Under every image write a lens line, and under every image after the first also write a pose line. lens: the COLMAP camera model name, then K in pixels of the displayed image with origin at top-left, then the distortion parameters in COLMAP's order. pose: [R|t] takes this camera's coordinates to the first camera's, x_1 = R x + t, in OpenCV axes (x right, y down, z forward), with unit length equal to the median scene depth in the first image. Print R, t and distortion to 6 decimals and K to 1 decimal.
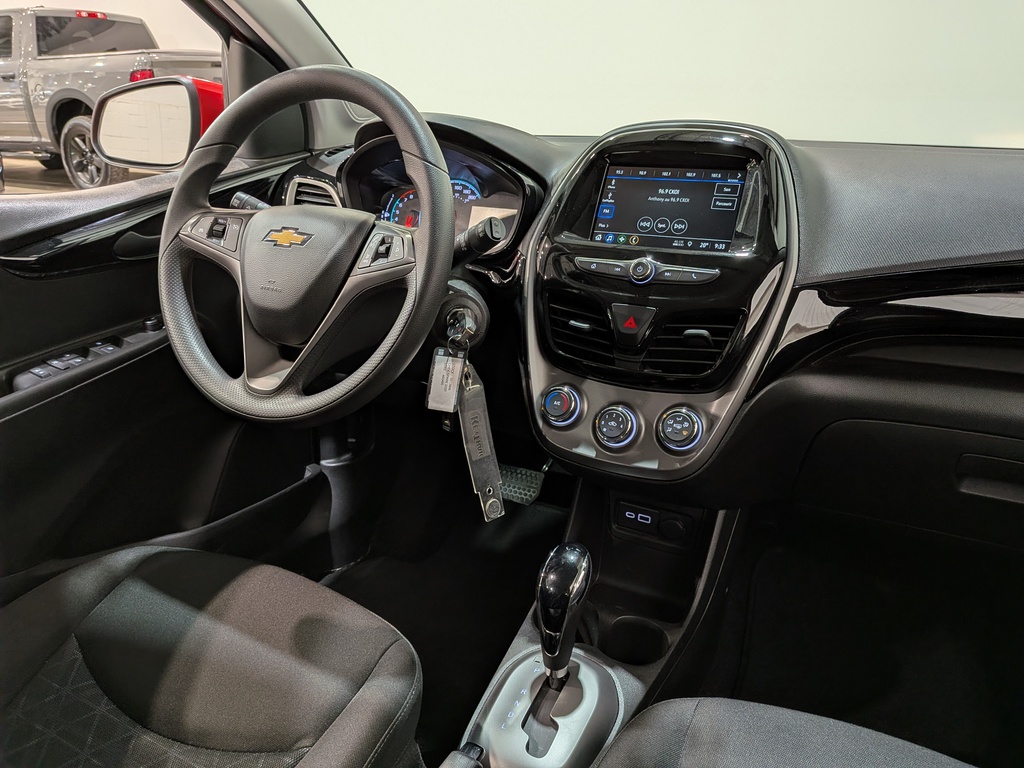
lens RADIAL K [[735.5, 0, 502.2], [0, 735.5, 398.7], [0, 0, 1]] dist [0.048268, -0.002028]
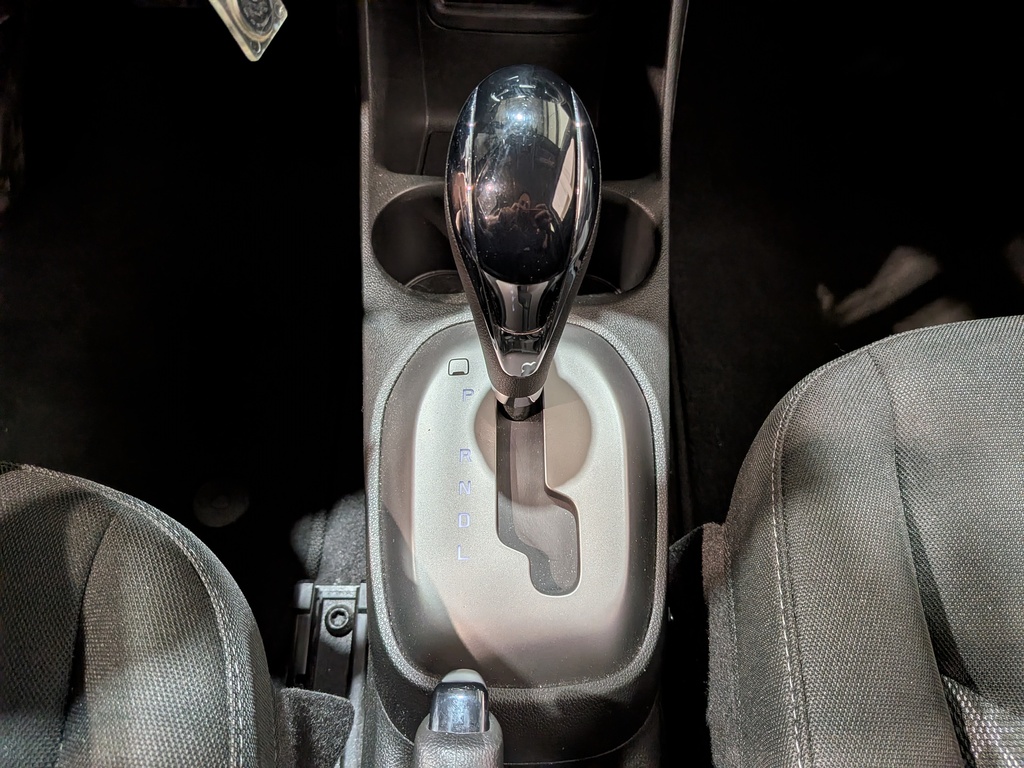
lens RADIAL K [[753.4, 0, 508.8], [0, 753.4, 412.6], [0, 0, 1]] dist [0.004072, 0.000731]
pose [[0.878723, -0.393982, 0.269488, -0.055629], [0.147074, 0.760577, 0.632370, 0.095091], [-0.454109, -0.516043, 0.726281, 0.646003]]
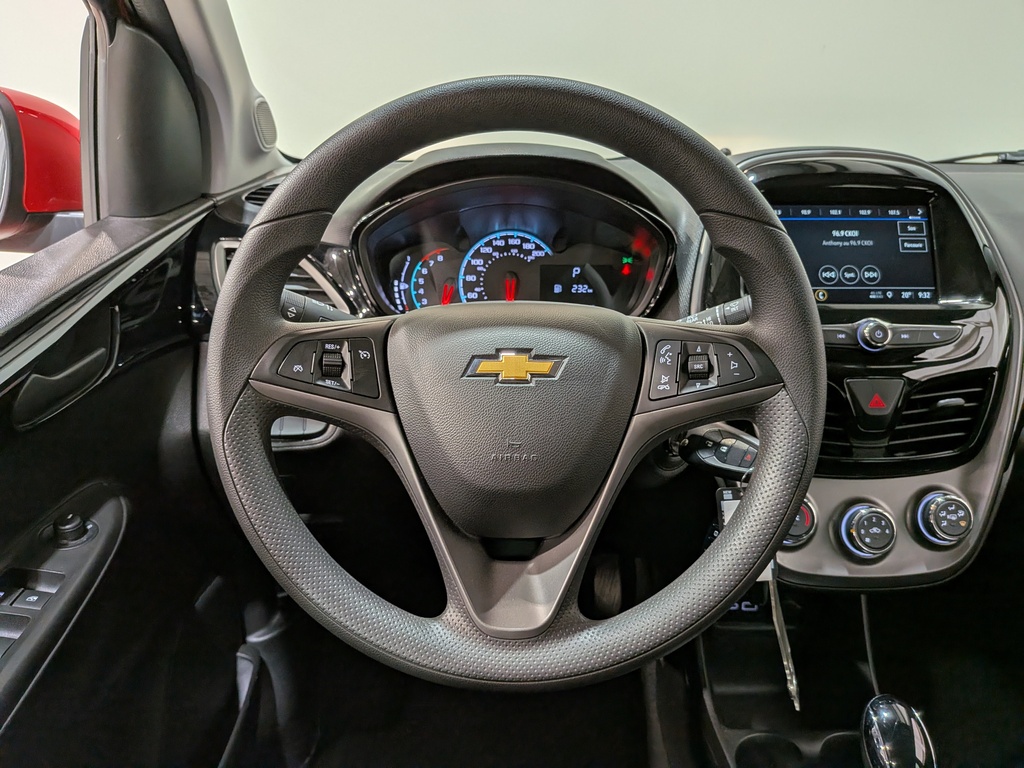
lens RADIAL K [[741.3, 0, 486.4], [0, 741.3, 395.2], [0, 0, 1]] dist [0.067204, -0.139873]
pose [[0.882610, -0.169565, 0.438461, -0.532739], [0.175082, 0.984151, 0.028162, -0.199907], [-0.436287, 0.051910, 0.898309, 0.444953]]
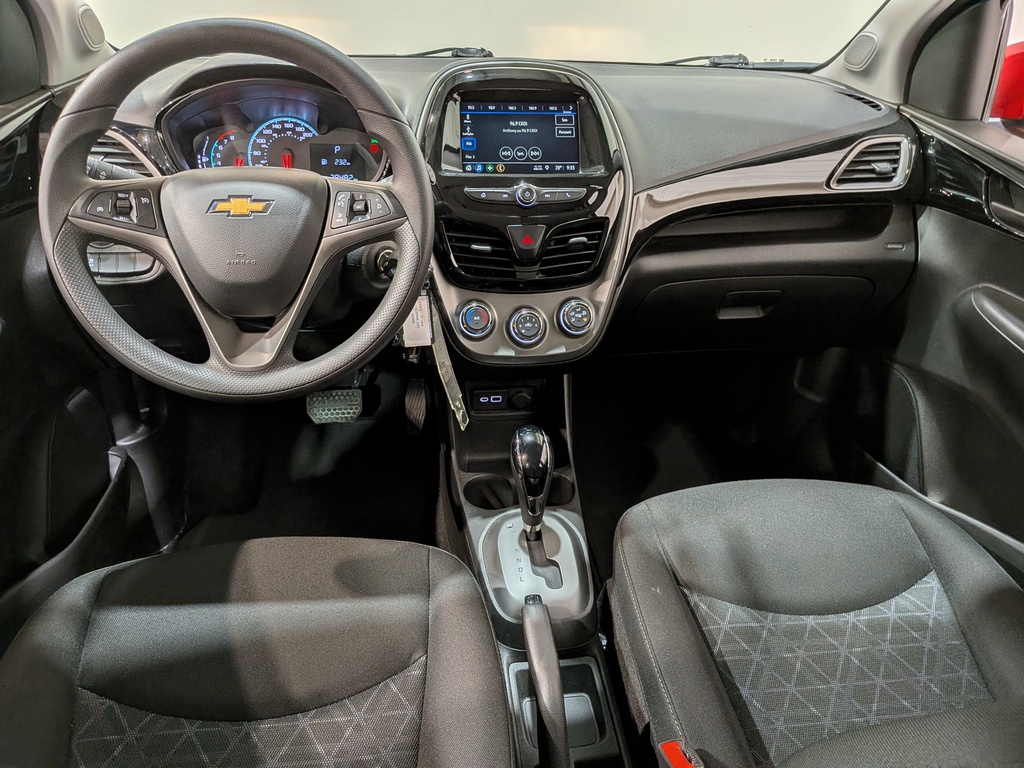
lens RADIAL K [[732.0, 0, 509.2], [0, 732.0, 384.4], [0, 0, 1]] dist [0.081456, -0.163759]
pose [[0.808664, -0.258585, 0.528390, -0.532441], [0.186896, 0.964605, 0.186029, -0.100673], [-0.557792, -0.051681, 0.828370, 0.004292]]
